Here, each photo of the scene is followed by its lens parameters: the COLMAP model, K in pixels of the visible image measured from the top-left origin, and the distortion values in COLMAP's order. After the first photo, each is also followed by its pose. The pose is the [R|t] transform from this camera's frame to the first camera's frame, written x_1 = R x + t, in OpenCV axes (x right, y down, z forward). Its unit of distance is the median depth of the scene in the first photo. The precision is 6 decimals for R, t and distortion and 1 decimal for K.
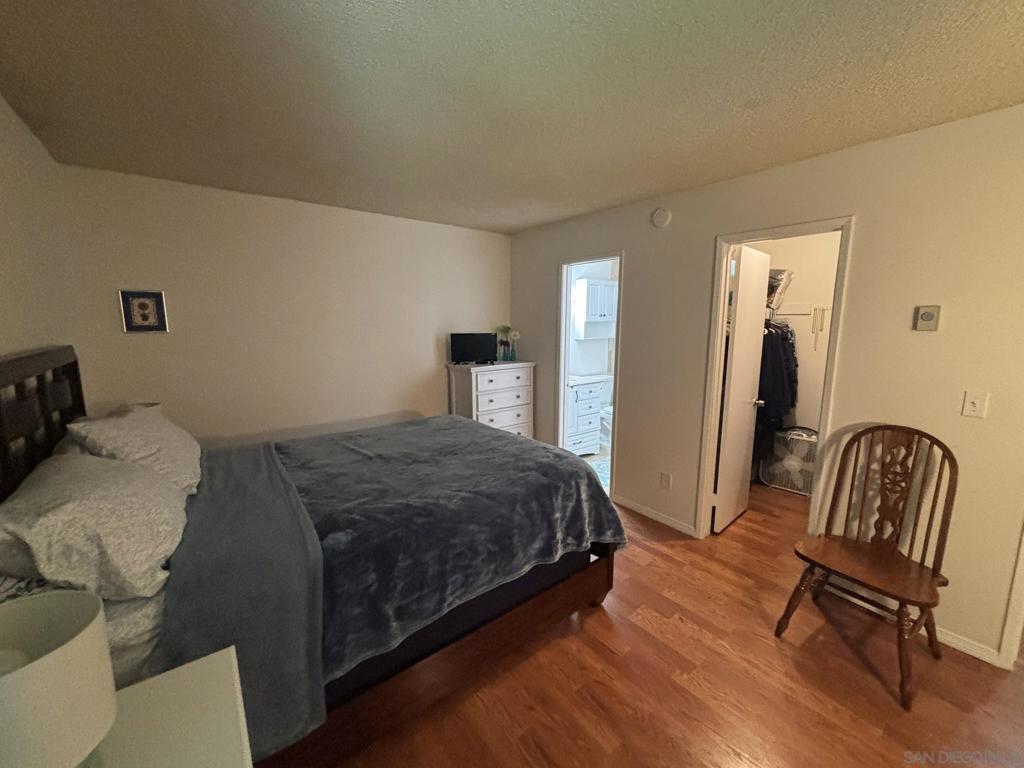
lens RADIAL K [[410.6, 0, 512.2], [0, 410.6, 383.7], [0, 0, 1]] dist [0.002505, -0.001645]
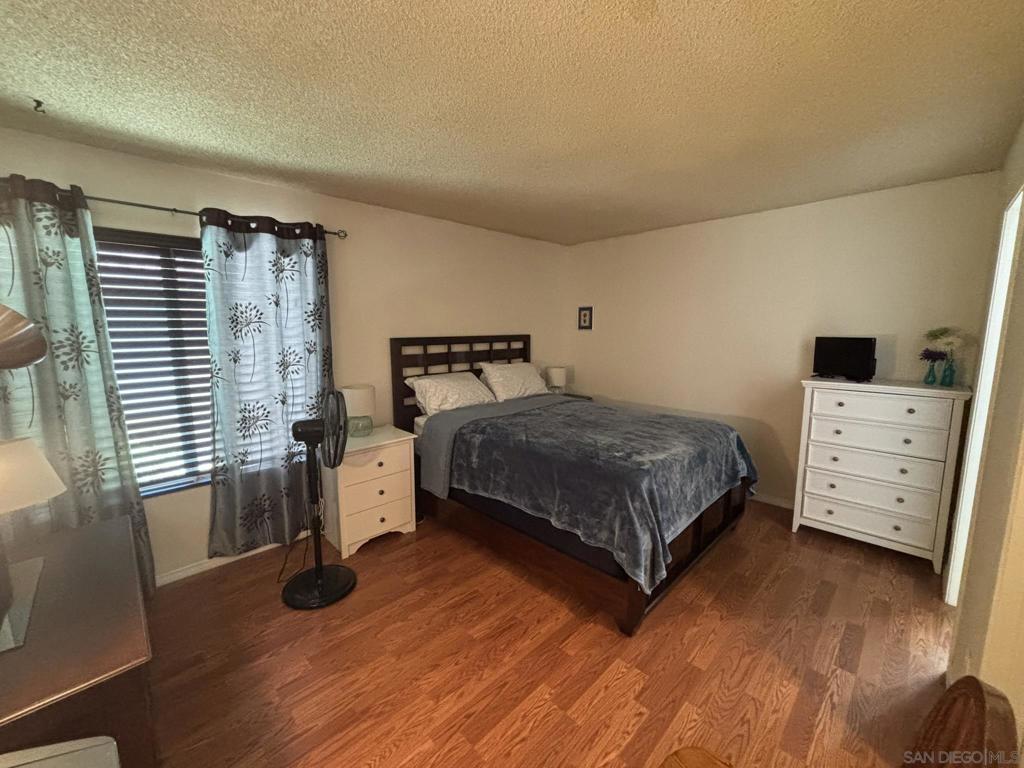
lens RADIAL K [[410.6, 0, 511.2], [0, 410.6, 383.8], [0, 0, 1]] dist [0.002505, -0.001645]
pose [[0.117806, 0.136597, -0.983597, 0.853593], [-0.150236, 0.981545, 0.118318, -0.058682], [0.981606, 0.133833, 0.136154, 0.480959]]
